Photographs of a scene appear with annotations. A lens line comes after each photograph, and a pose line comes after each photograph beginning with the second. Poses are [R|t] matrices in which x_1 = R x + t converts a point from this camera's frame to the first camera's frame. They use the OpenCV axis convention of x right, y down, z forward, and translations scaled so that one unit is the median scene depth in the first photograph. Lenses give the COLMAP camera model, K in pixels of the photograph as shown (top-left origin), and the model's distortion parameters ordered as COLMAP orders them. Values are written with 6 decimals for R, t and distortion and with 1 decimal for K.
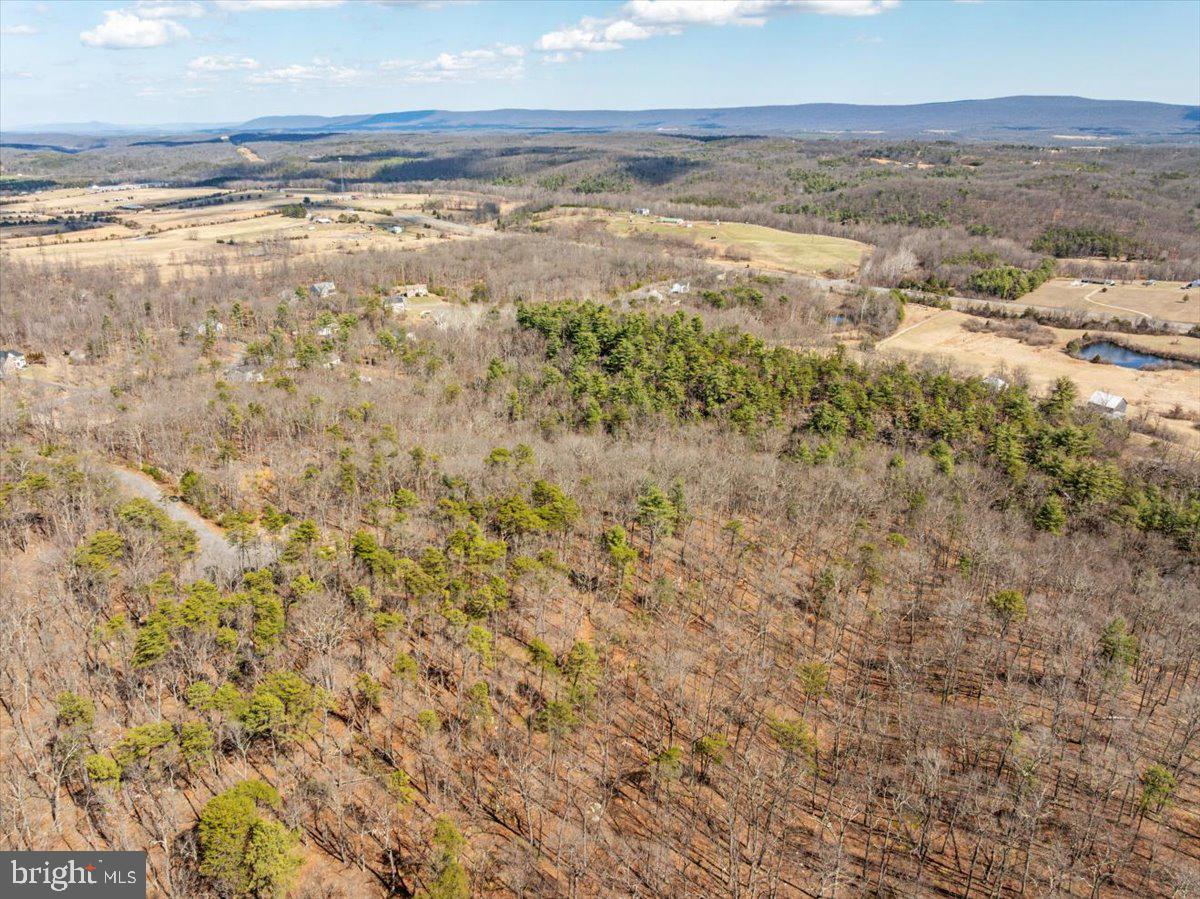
lens RADIAL K [[839.8, 0, 600.0], [0, 839.8, 449.5], [0, 0, 1]] dist [-0.031506, 0.002412]
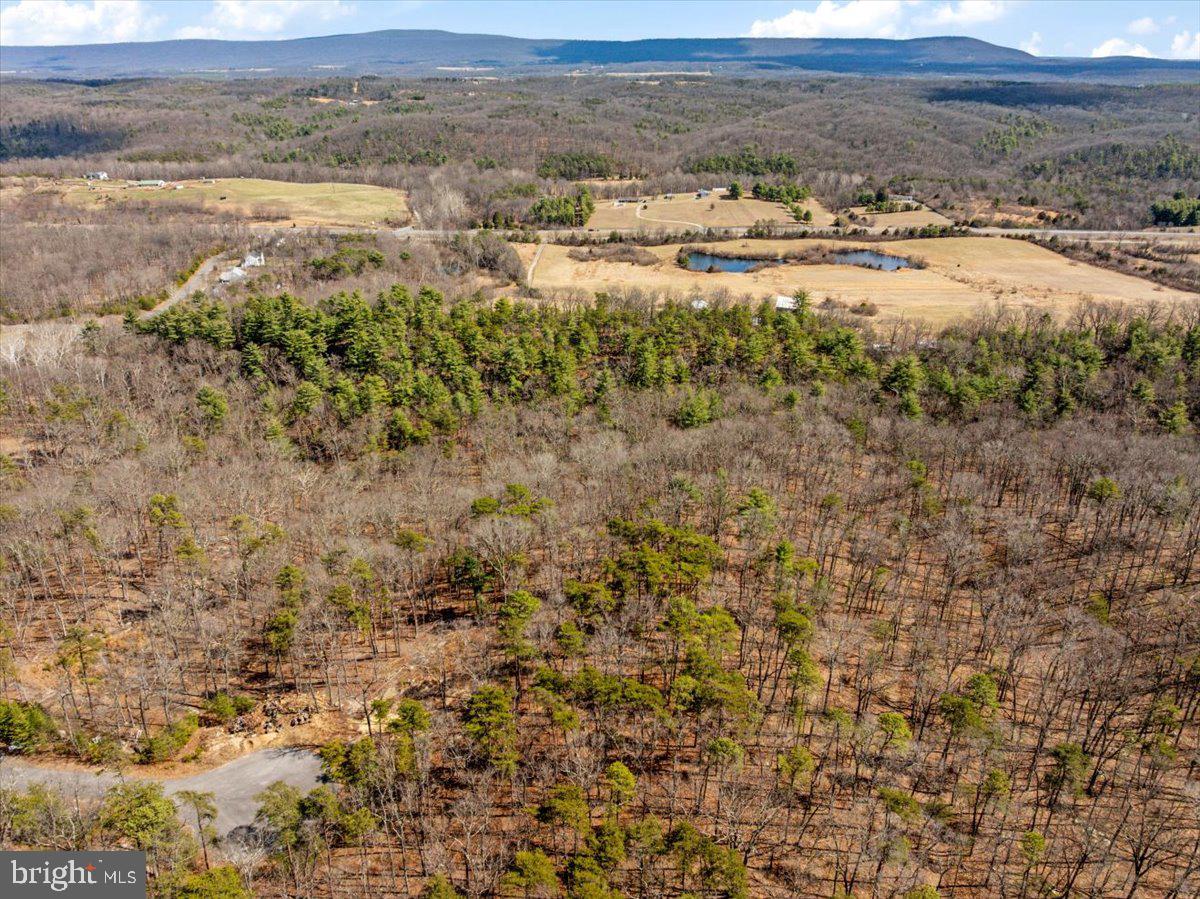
lens RADIAL K [[839.8, 0, 600.0], [0, 839.8, 449.5], [0, 0, 1]] dist [-0.031506, 0.002412]
pose [[0.778902, -0.268431, 0.566795, -0.129398], [0.230885, 0.963030, 0.138798, -0.037244], [-0.583099, 0.022754, 0.812083, 0.096185]]
